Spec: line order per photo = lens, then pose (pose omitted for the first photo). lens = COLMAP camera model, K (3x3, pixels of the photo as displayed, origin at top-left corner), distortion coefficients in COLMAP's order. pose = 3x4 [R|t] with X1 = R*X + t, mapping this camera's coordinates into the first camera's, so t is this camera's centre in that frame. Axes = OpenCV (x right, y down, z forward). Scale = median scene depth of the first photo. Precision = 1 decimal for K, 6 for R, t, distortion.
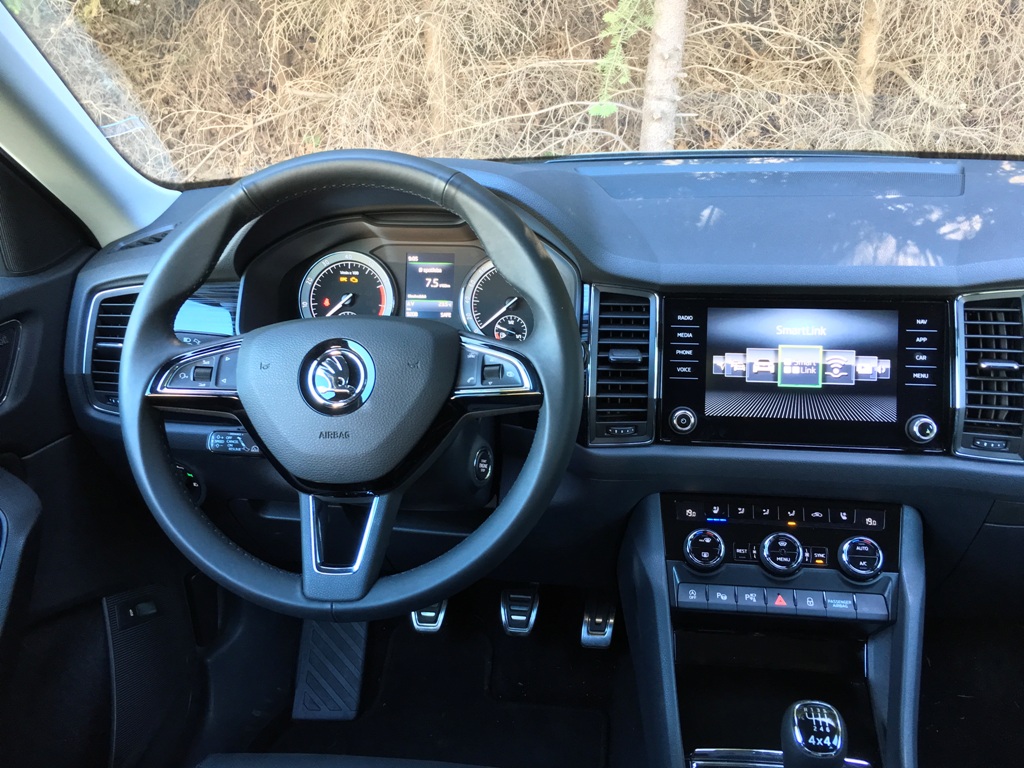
lens RADIAL K [[874.8, 0, 513.6], [0, 874.8, 379.3], [0, 0, 1]] dist [0.080742, -0.120319]
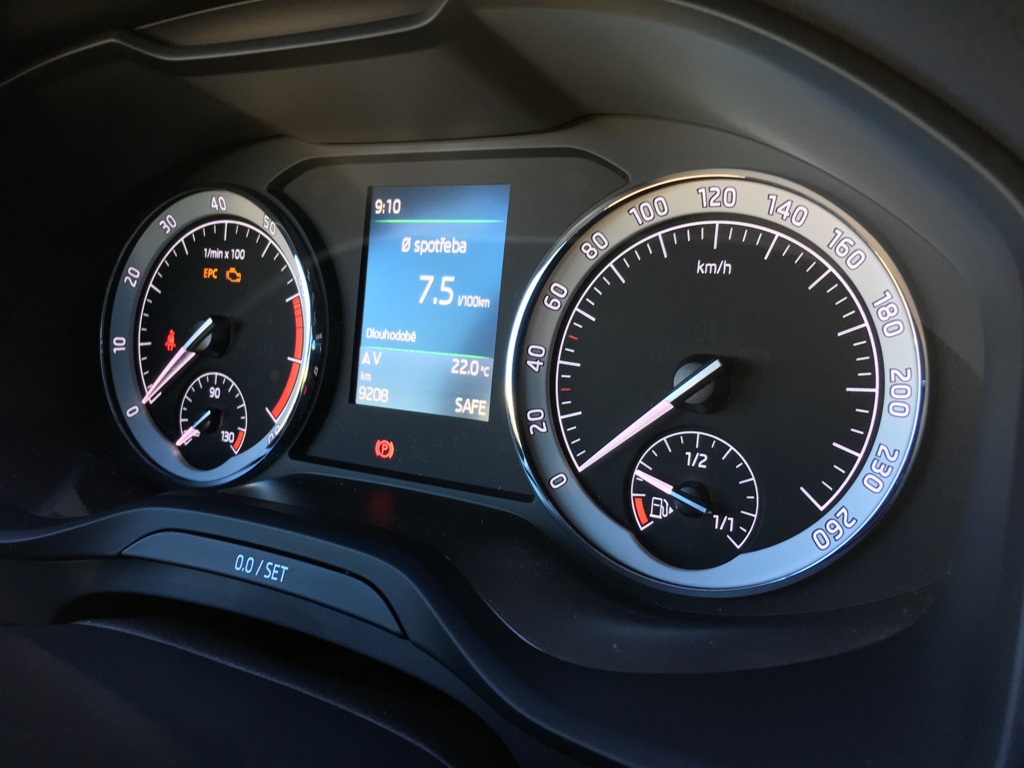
lens RADIAL K [[876.5, 0, 511.1], [0, 876.5, 380.9], [0, 0, 1]] dist [0.081719, -0.127995]
pose [[0.918560, 0.061474, -0.390473, 0.049097], [-0.060390, 0.998061, 0.015065, -0.099351], [0.390642, 0.009743, 0.920491, 0.858816]]
